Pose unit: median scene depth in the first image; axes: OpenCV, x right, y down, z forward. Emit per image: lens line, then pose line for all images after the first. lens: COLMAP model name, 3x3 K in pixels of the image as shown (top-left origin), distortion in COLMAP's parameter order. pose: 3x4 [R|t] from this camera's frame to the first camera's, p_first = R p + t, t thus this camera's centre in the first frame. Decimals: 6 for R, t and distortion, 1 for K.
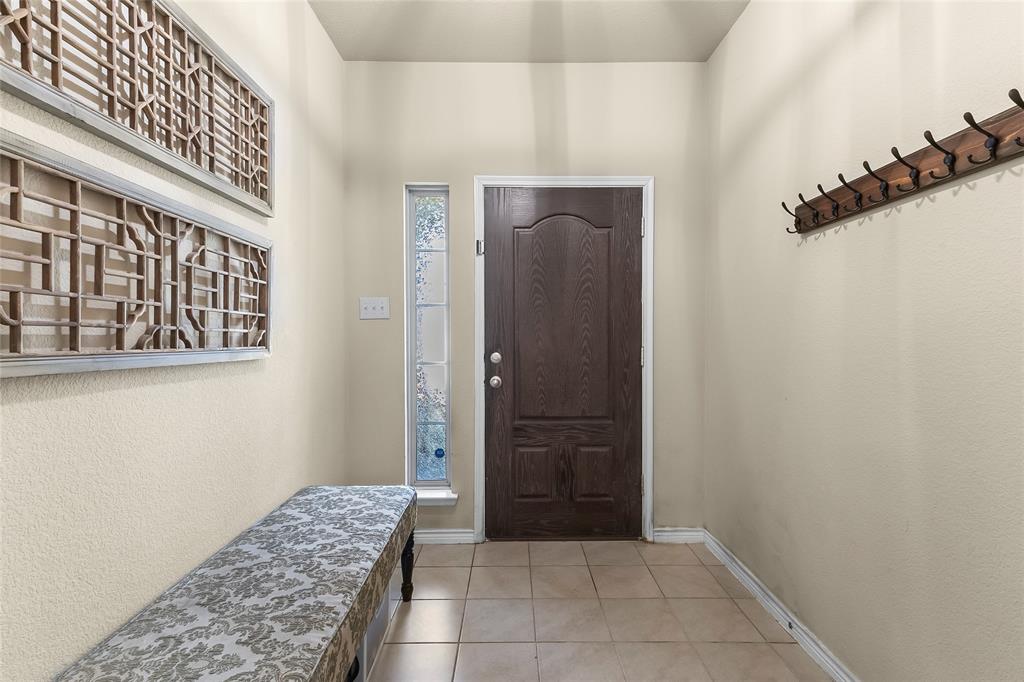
lens RADIAL K [[469.5, 0, 515.8], [0, 469.5, 341.0], [0, 0, 1]] dist [0.016839, -0.000898]
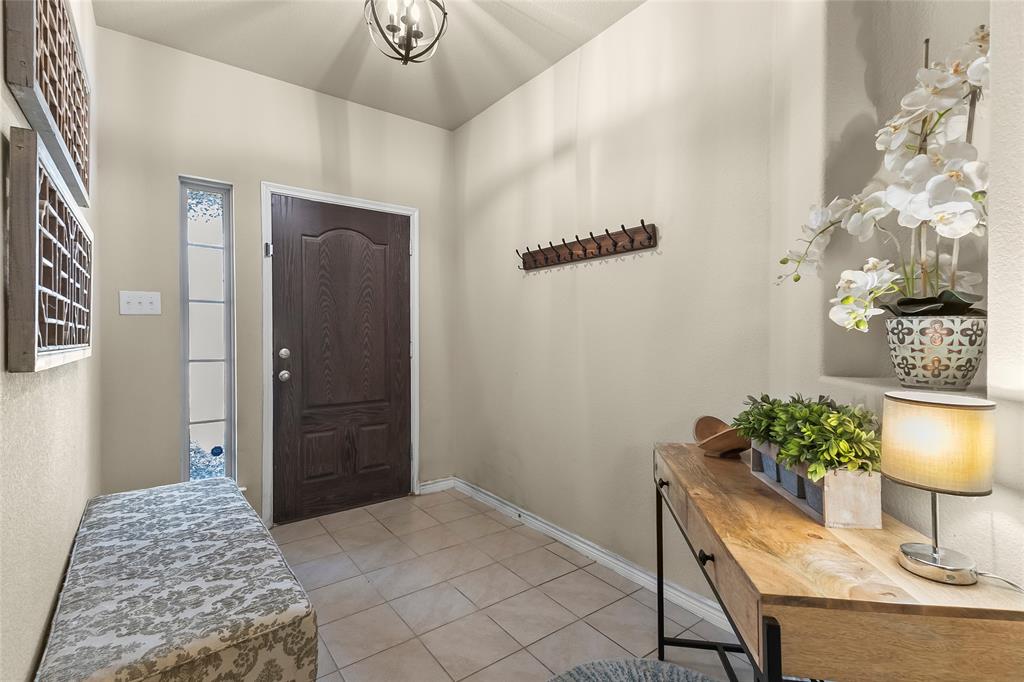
lens RADIAL K [[469.5, 0, 511.8], [0, 469.5, 336.8], [0, 0, 1]] dist [0.016839, -0.000898]
pose [[0.804201, -0.003148, 0.594349, -0.266246], [0.006515, 0.999973, -0.003518, 0.004524], [-0.594322, 0.006701, 0.804200, -0.180210]]
